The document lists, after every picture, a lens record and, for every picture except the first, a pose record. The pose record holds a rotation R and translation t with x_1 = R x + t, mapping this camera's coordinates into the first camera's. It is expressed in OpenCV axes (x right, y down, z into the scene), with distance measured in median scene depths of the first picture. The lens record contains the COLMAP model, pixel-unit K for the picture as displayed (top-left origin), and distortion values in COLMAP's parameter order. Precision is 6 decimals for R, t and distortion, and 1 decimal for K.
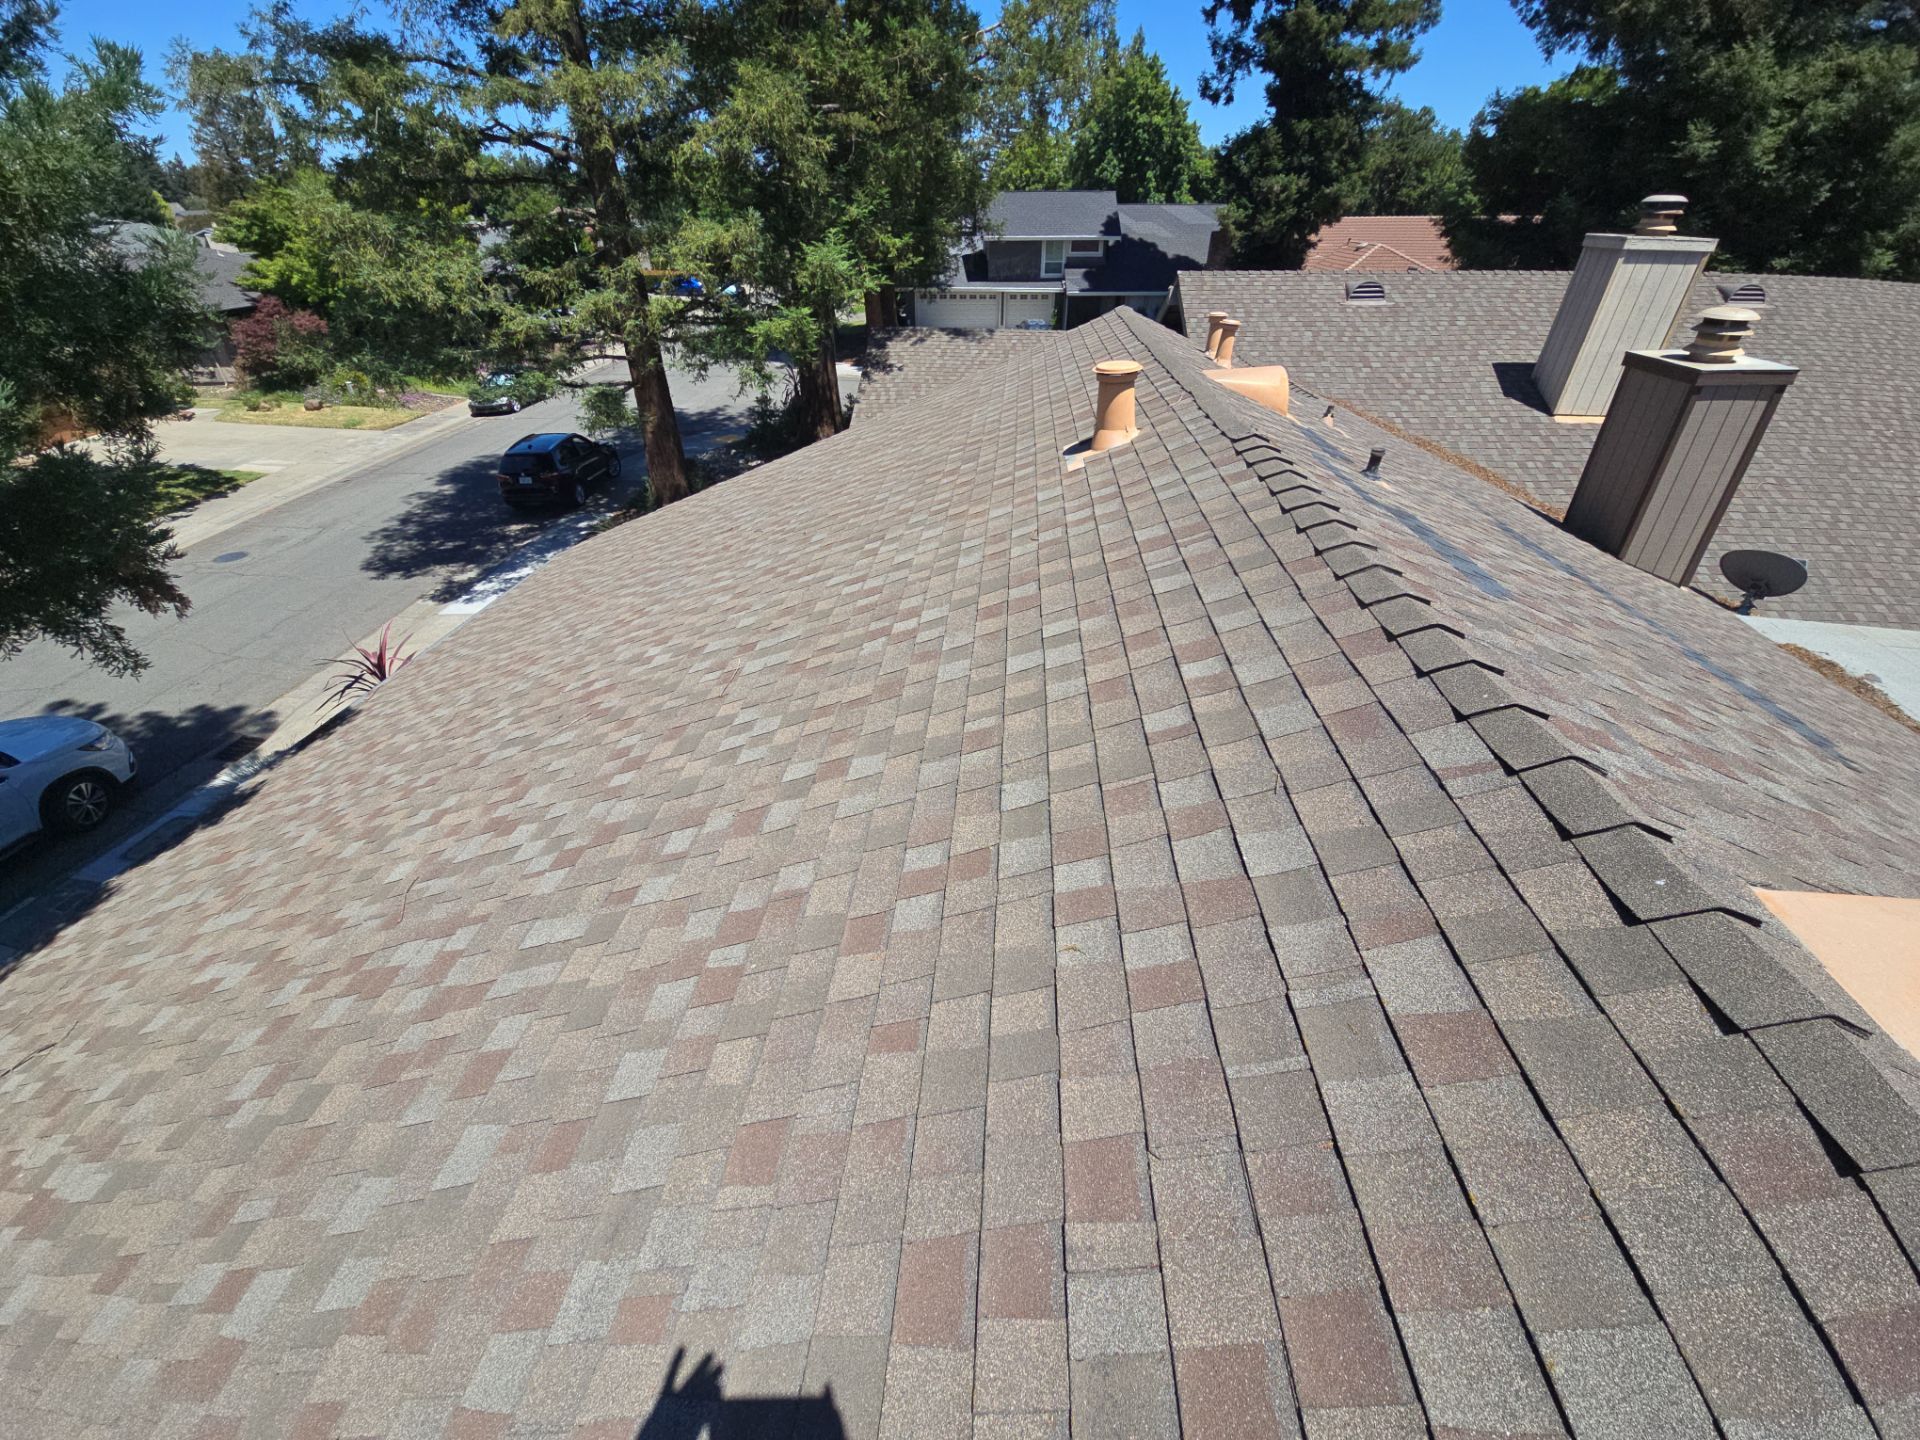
lens RADIAL K [[785.5, 0, 970.0], [0, 785.5, 725.2], [0, 0, 1]] dist [0.002090, -0.002389]
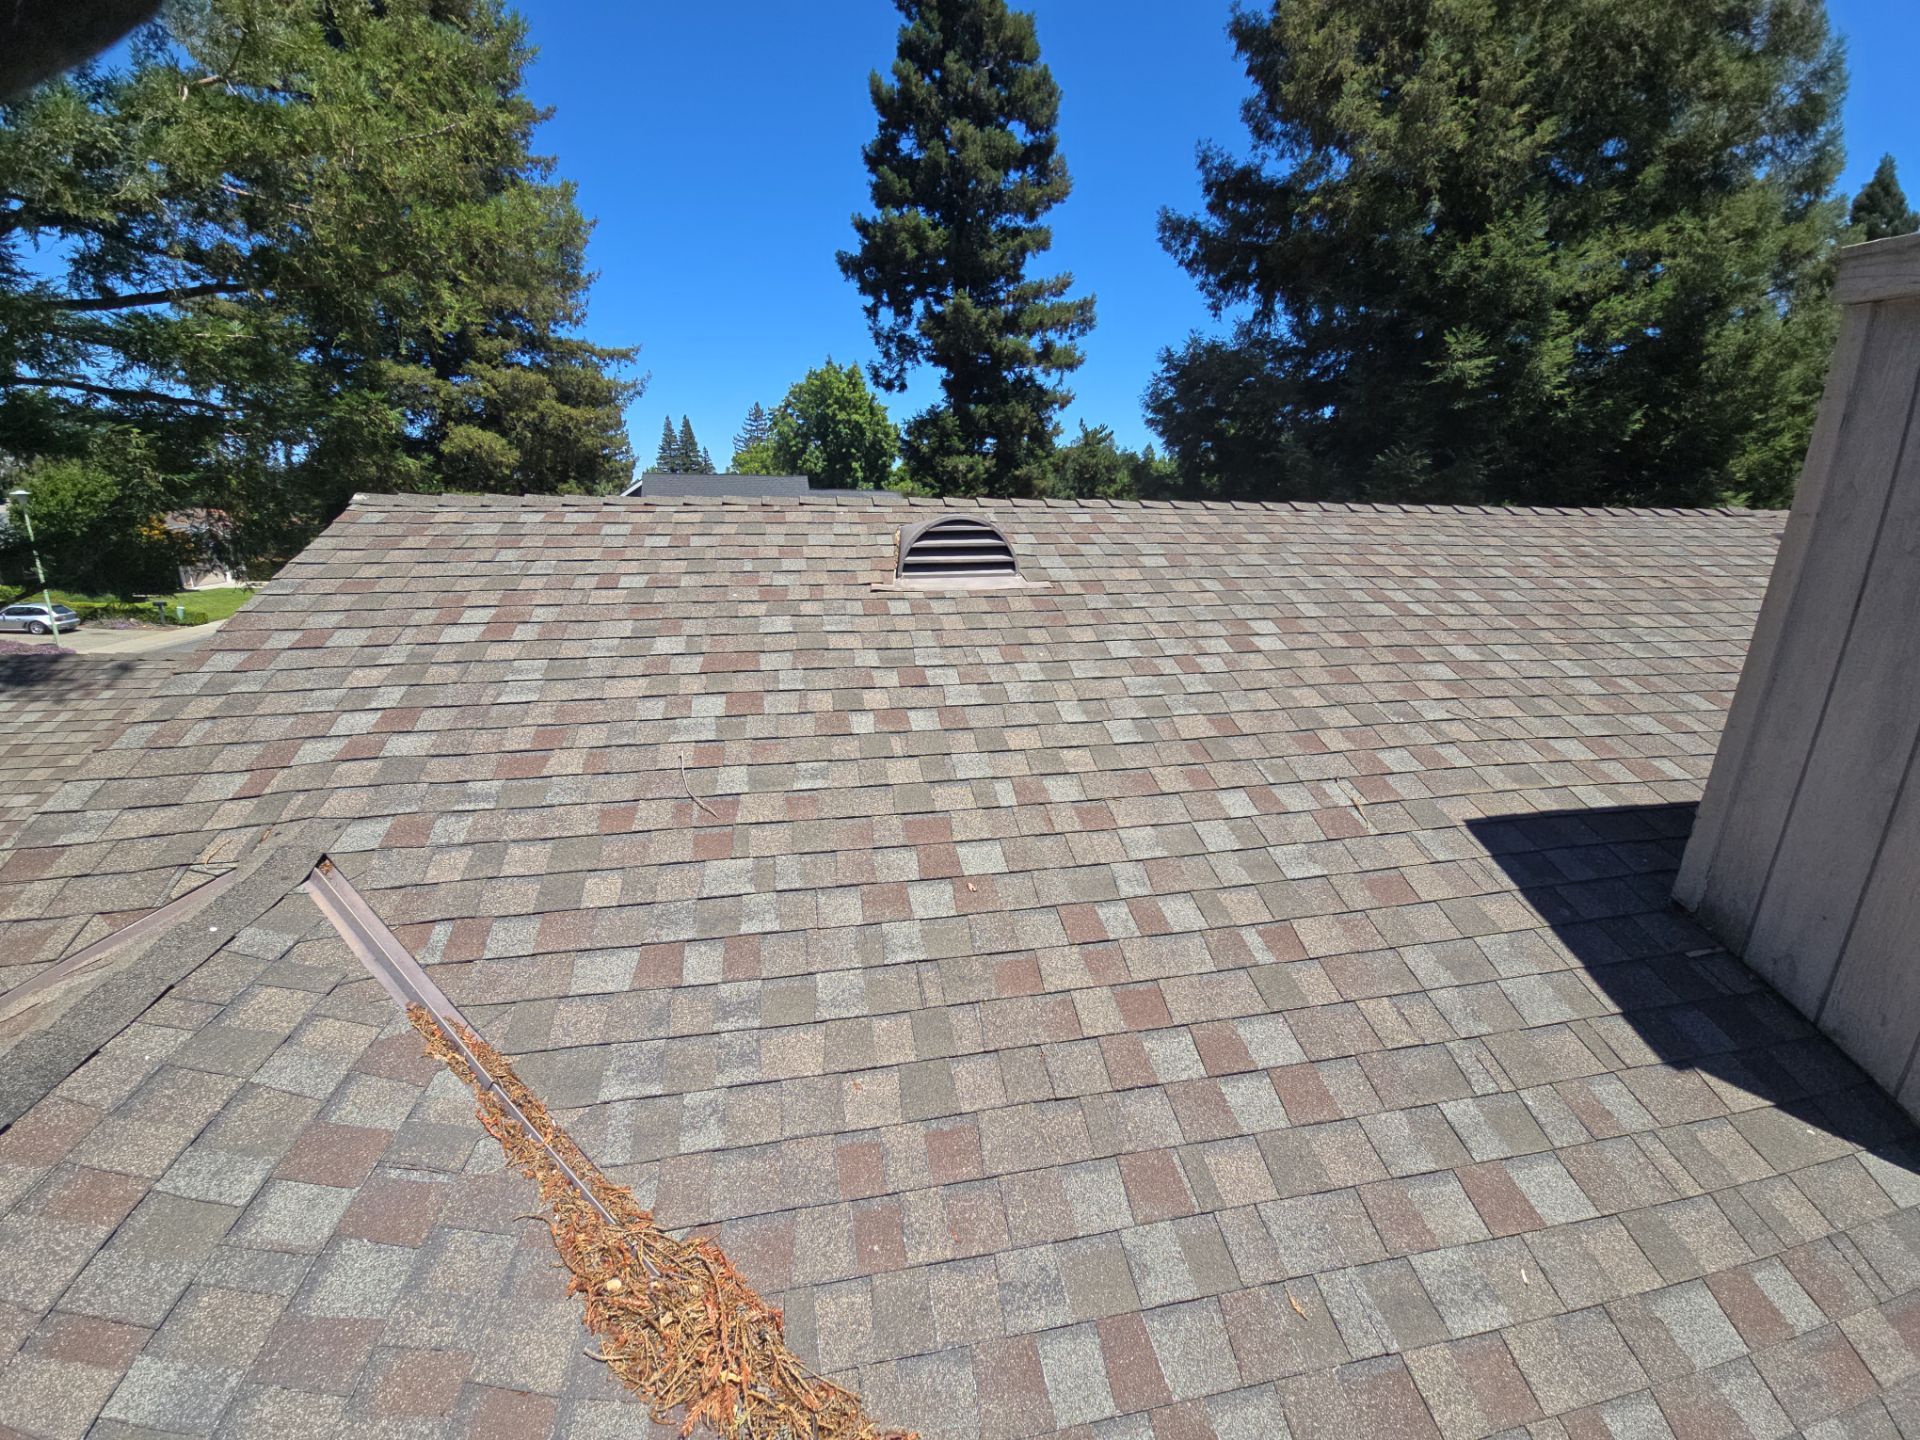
lens RADIAL K [[751.6, 0, 960.0], [0, 751.6, 720.0], [0, 0, 1]] dist [0.001035, -0.009854]
pose [[0.970107, -0.058632, 0.235488, 0.167236], [0.128130, 0.947845, -0.291844, -0.156251], [-0.206095, 0.313293, 0.927023, 0.289830]]
